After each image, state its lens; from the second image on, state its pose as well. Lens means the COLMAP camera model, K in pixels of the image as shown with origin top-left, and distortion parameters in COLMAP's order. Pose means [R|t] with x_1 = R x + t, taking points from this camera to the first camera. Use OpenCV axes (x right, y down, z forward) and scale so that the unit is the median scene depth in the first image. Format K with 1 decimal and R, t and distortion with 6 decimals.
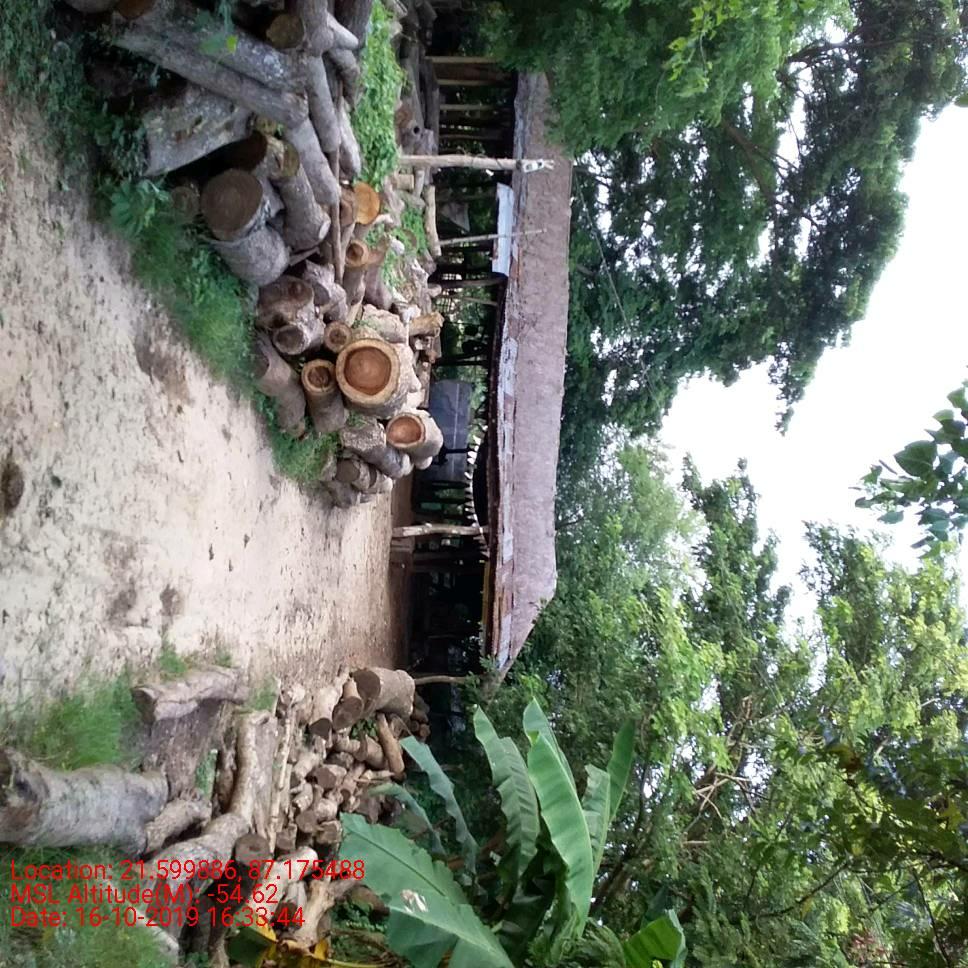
lens RADIAL K [[1191.9, 0, 459.4], [0, 1191.9, 495.7], [0, 0, 1]] dist [0.127225, -0.274560]
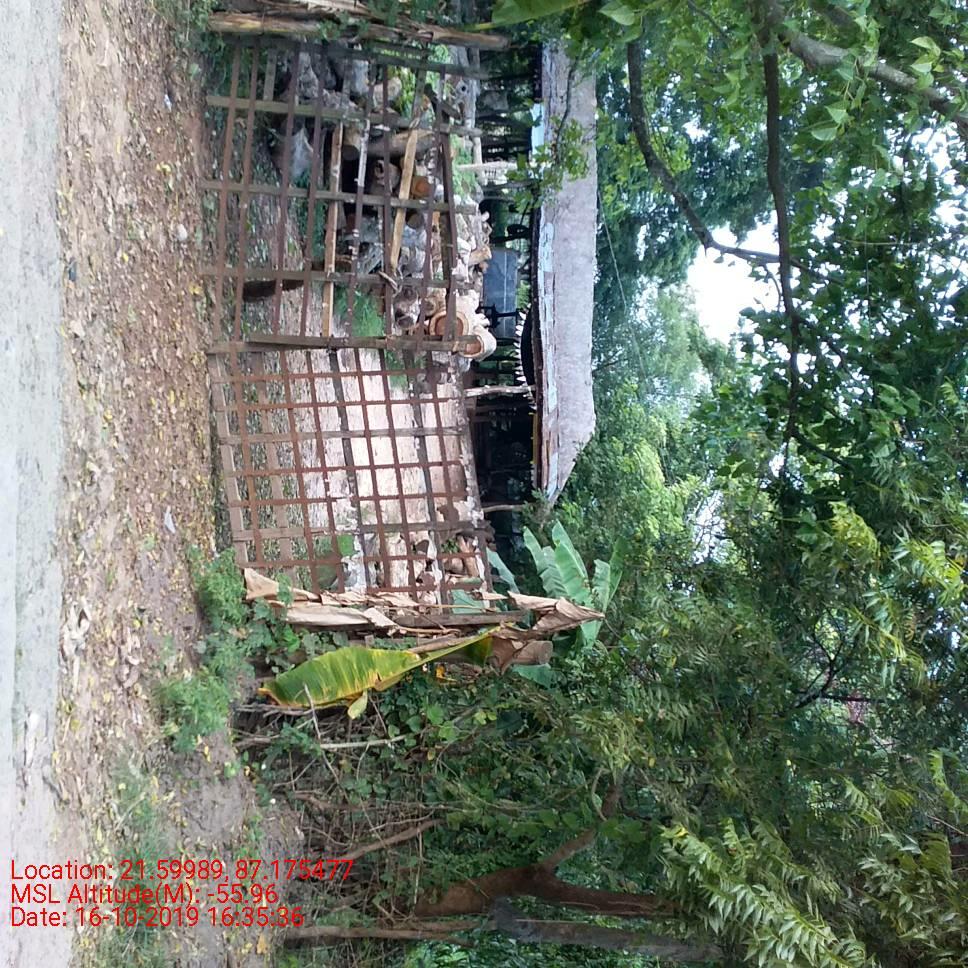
lens RADIAL K [[1191.9, 0, 459.4], [0, 1191.9, 495.7], [0, 0, 1]] dist [0.127225, -0.274560]
pose [[0.997561, -0.047282, -0.051341, 0.004088], [0.054250, 0.988070, 0.144135, -0.044104], [0.043914, -0.146568, 0.988225, -0.250666]]
